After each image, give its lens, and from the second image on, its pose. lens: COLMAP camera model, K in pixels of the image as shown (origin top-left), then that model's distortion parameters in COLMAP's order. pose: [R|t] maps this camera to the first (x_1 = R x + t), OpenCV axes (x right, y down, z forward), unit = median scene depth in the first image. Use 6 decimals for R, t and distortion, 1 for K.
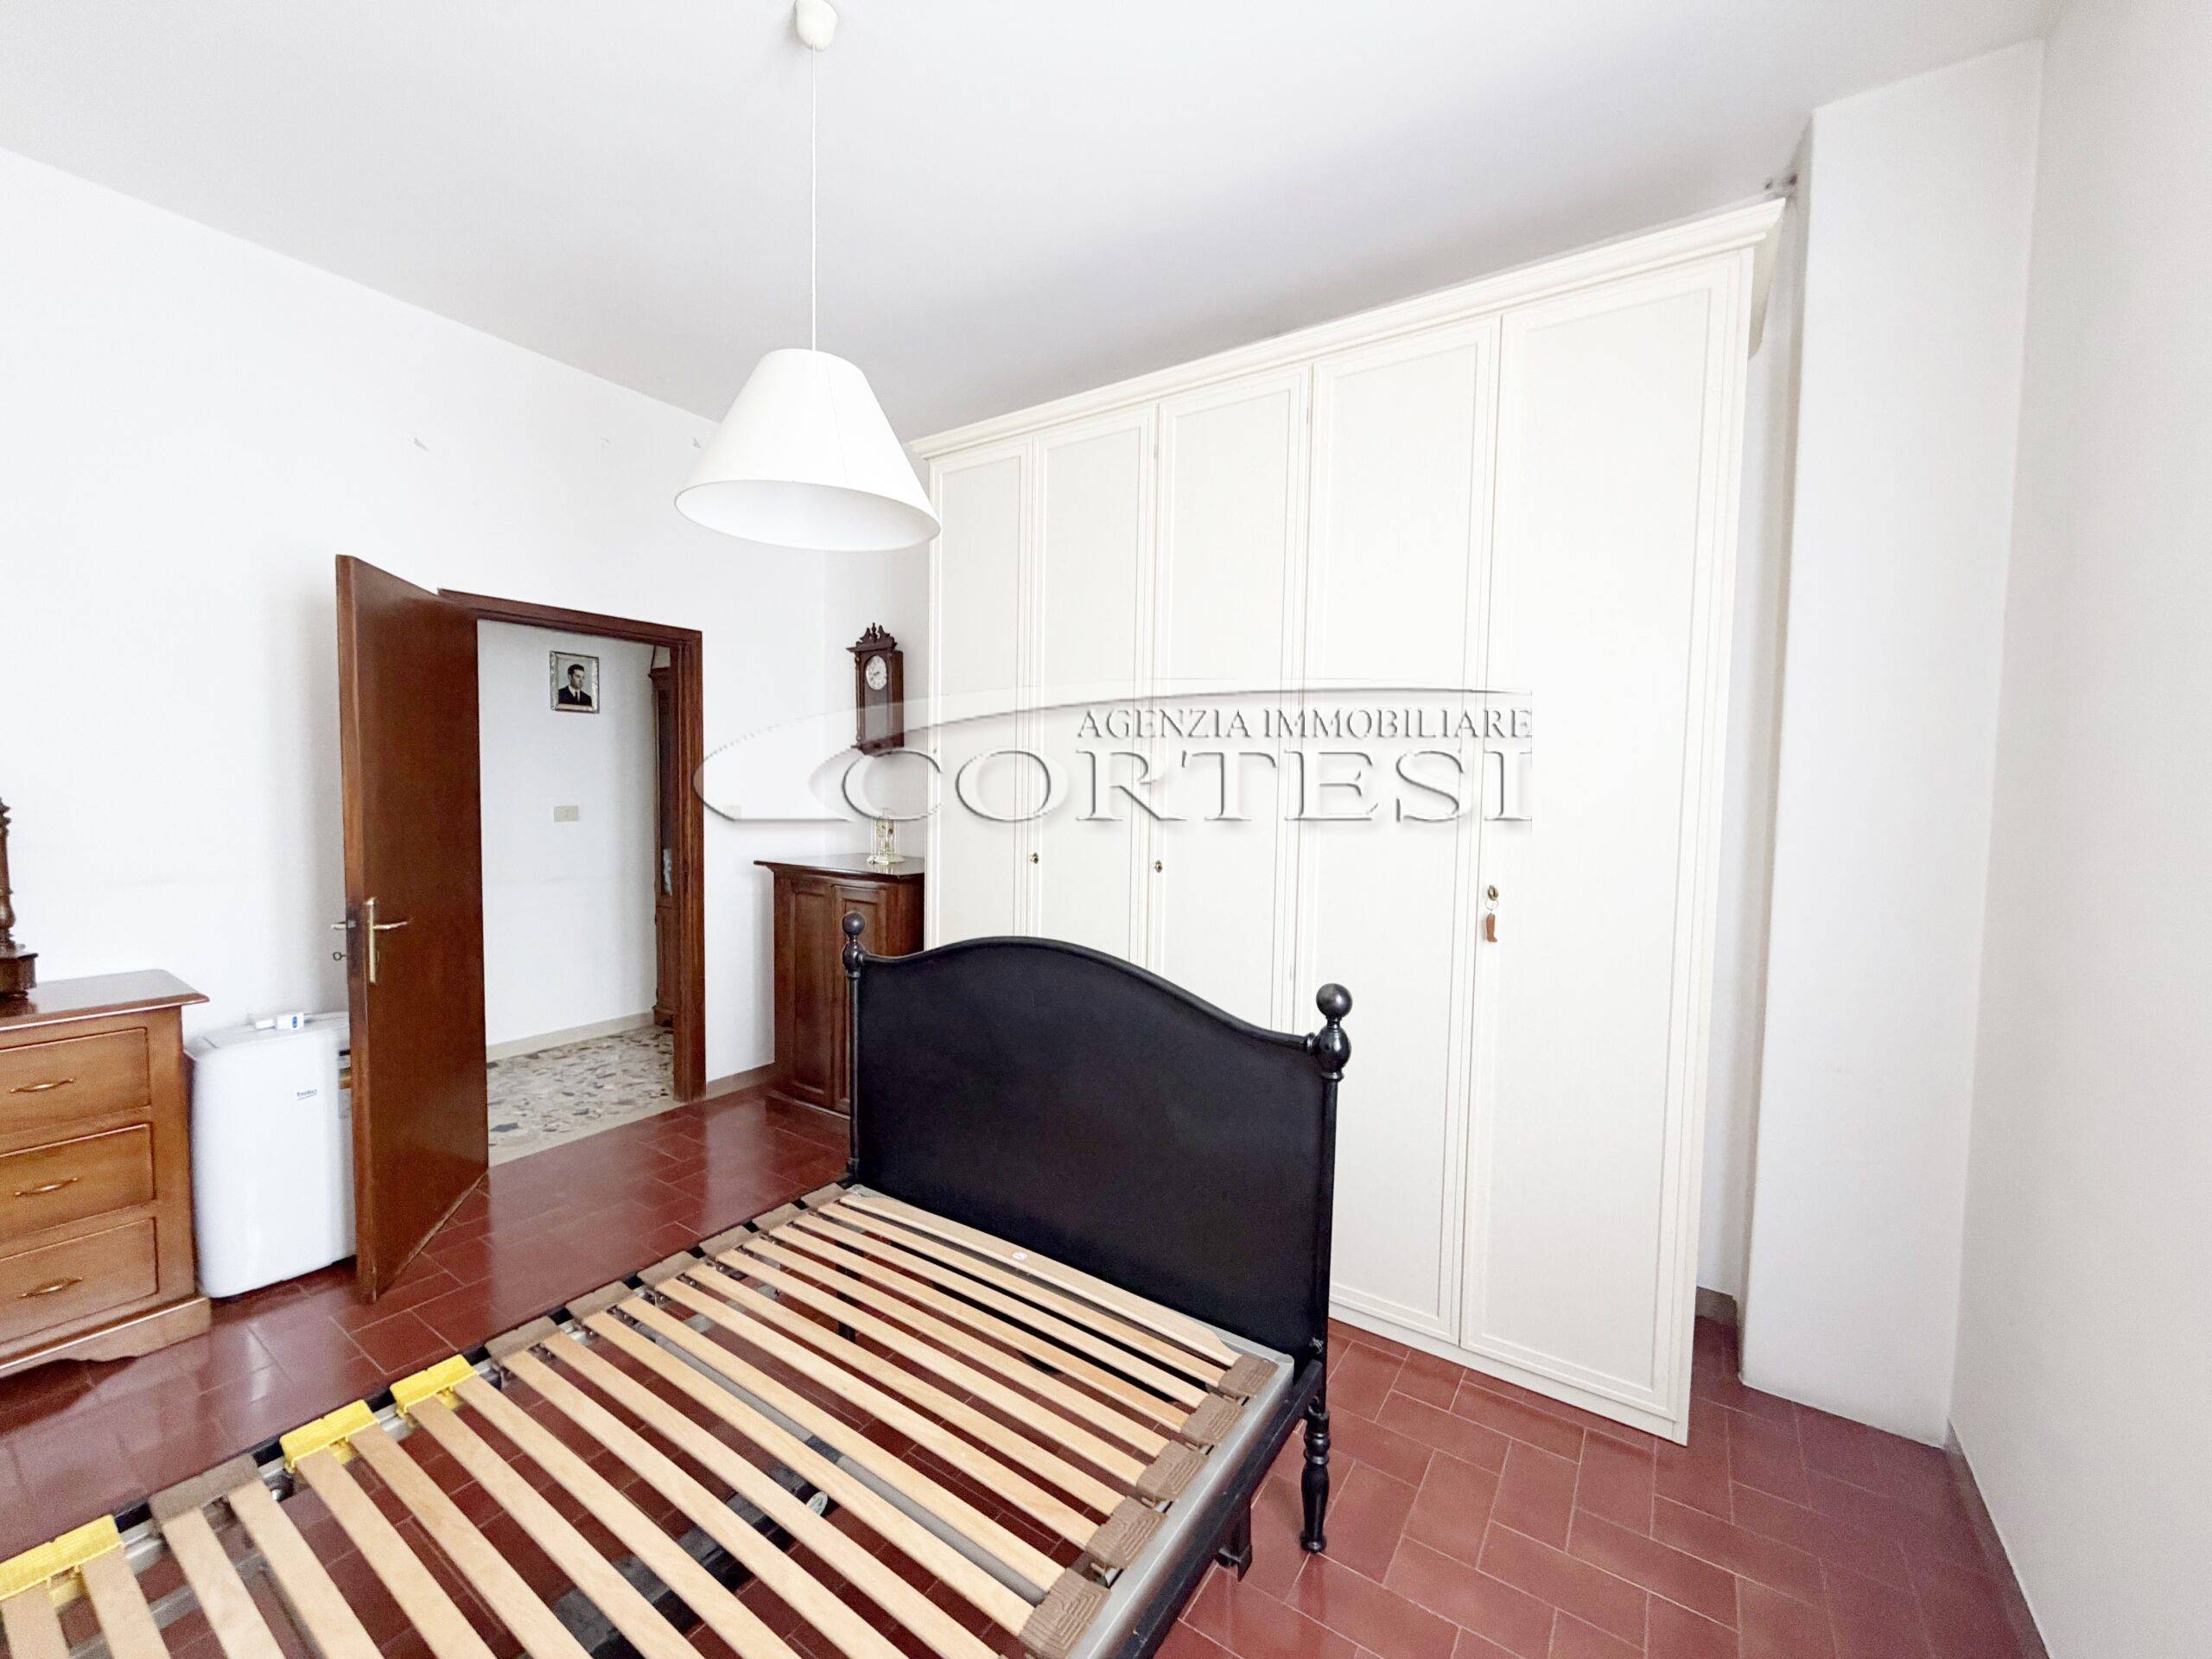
lens RADIAL K [[893.8, 0, 1106.2], [0, 893.8, 809.9], [0, 0, 1]] dist [-0.000108, 0.000066]
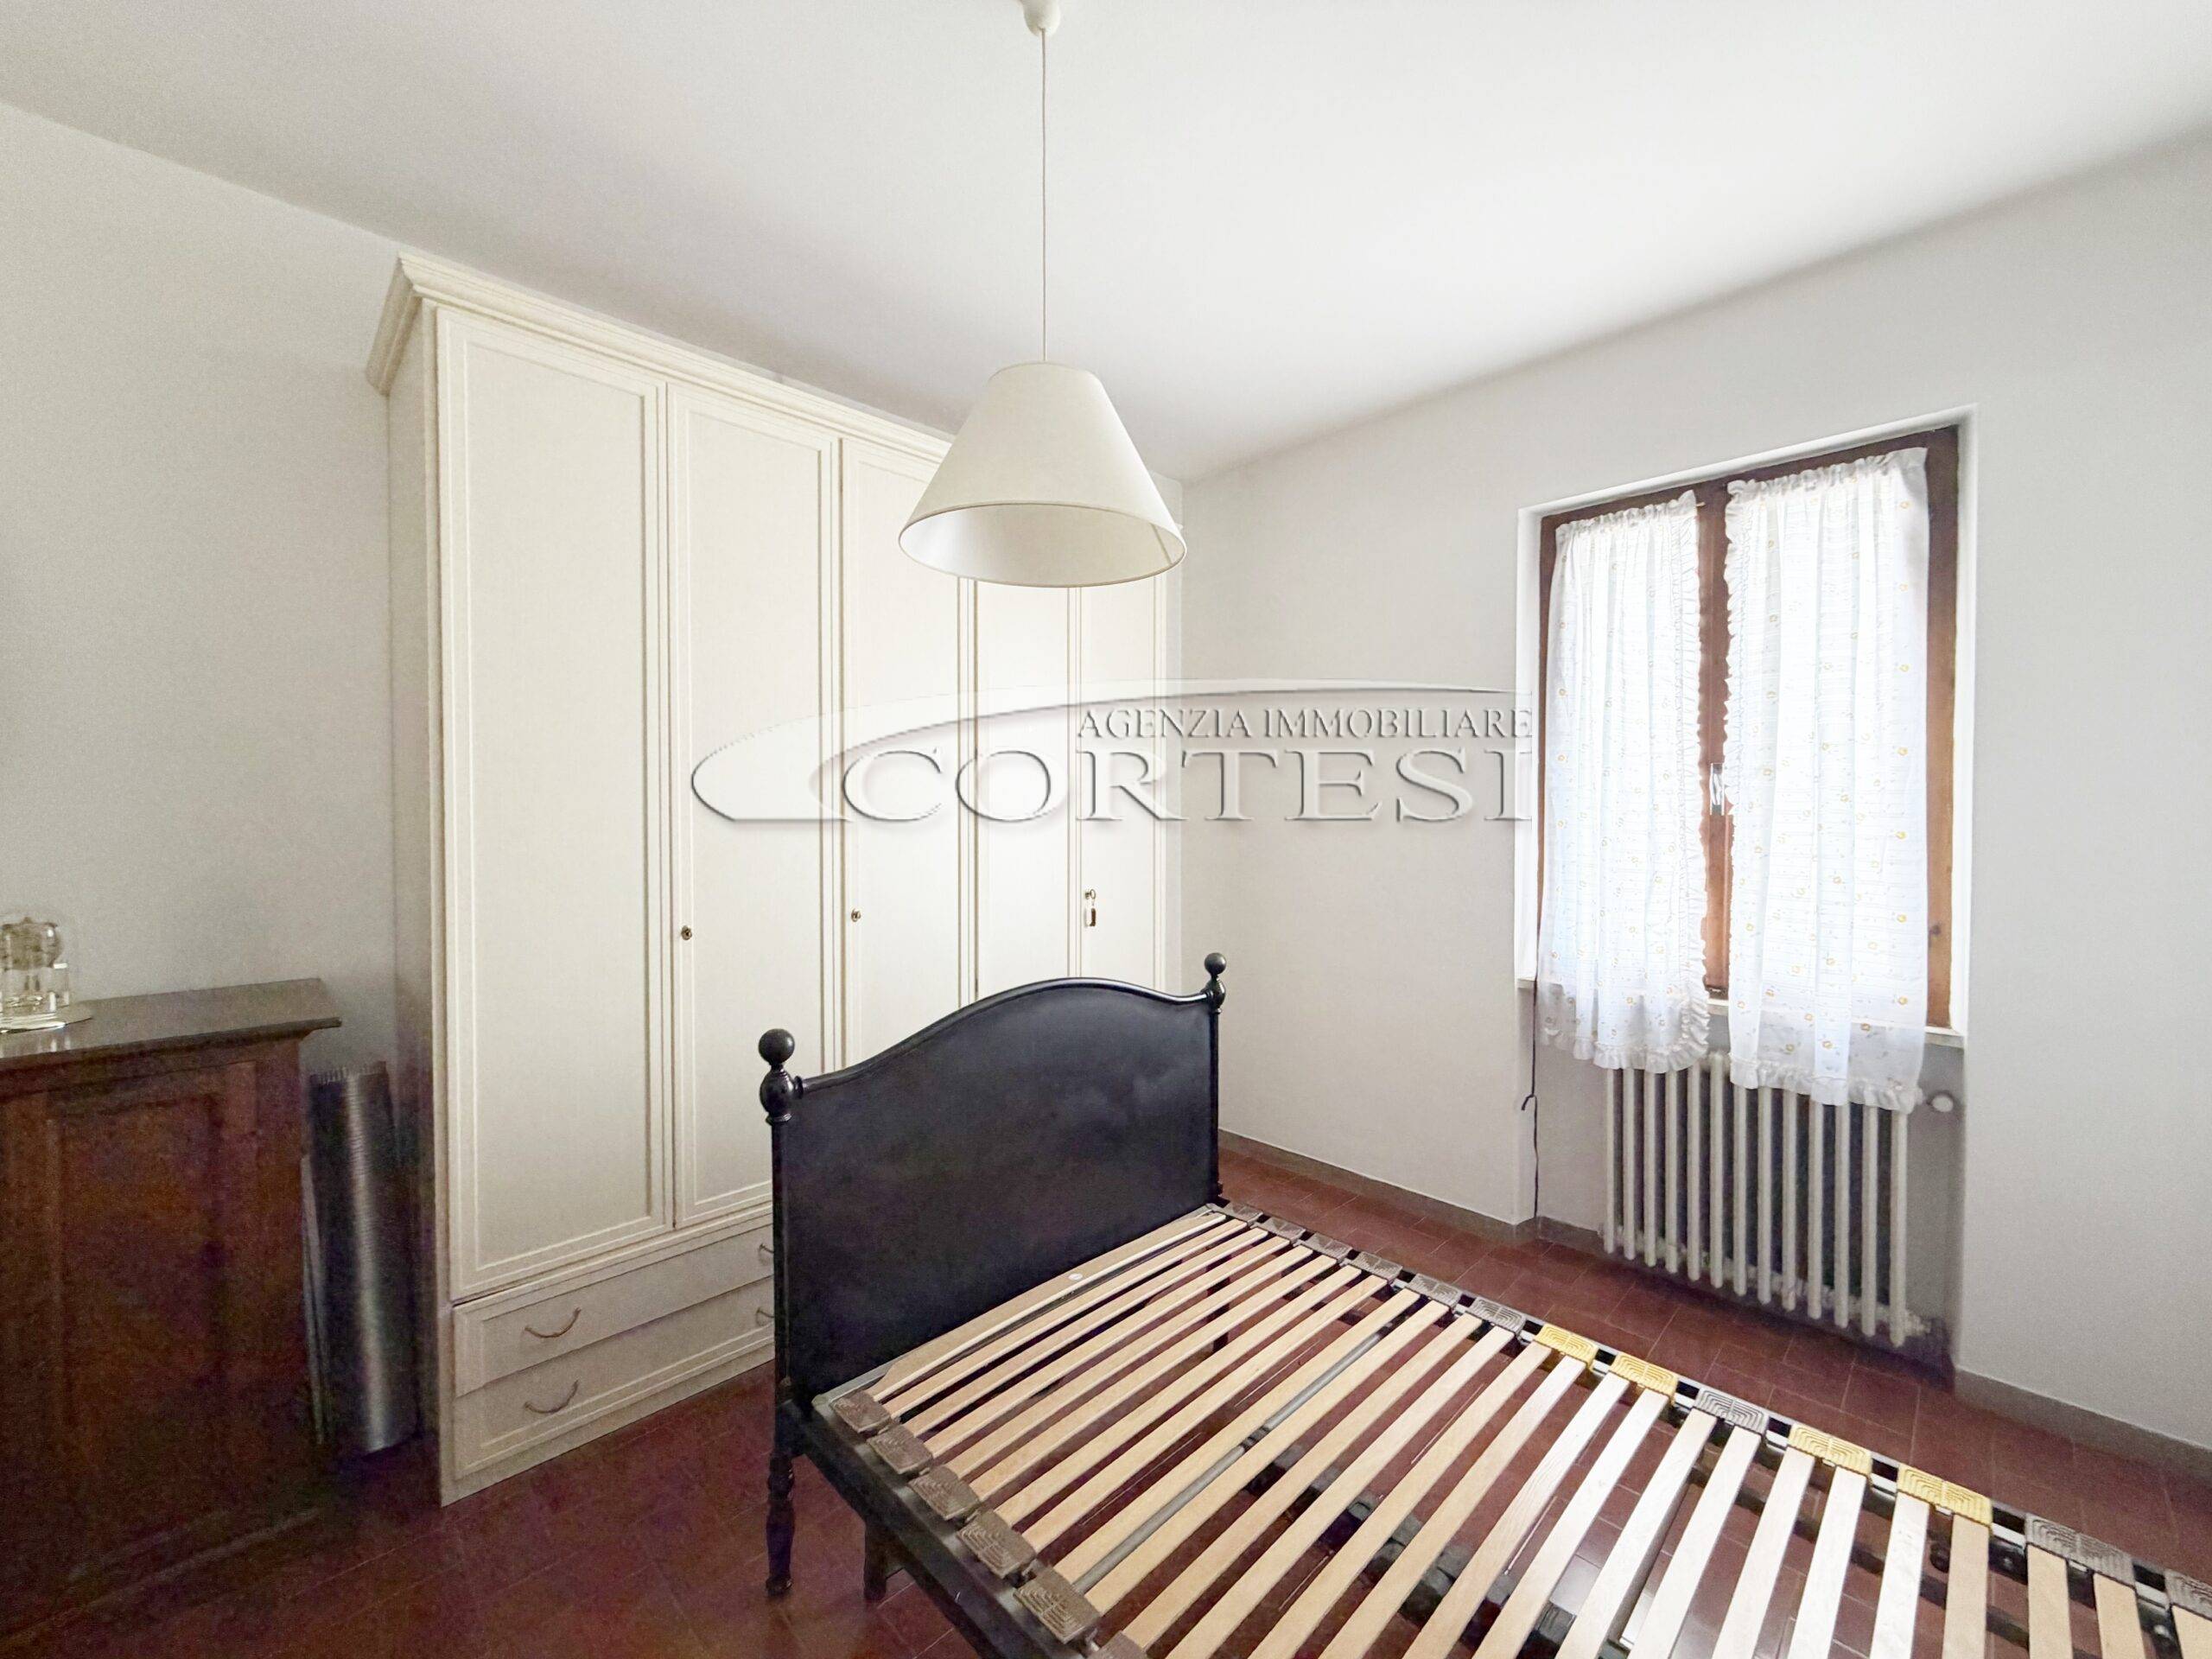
lens RADIAL K [[879.8, 0, 1099.4], [0, 879.8, 827.8], [0, 0, 1]] dist [-0.000703, 0.000143]
pose [[0.190989, -0.033191, 0.981031, -1.052627], [0.046552, 0.998610, 0.024723, -0.057998], [-0.980488, 0.040947, 0.192269, 0.713690]]
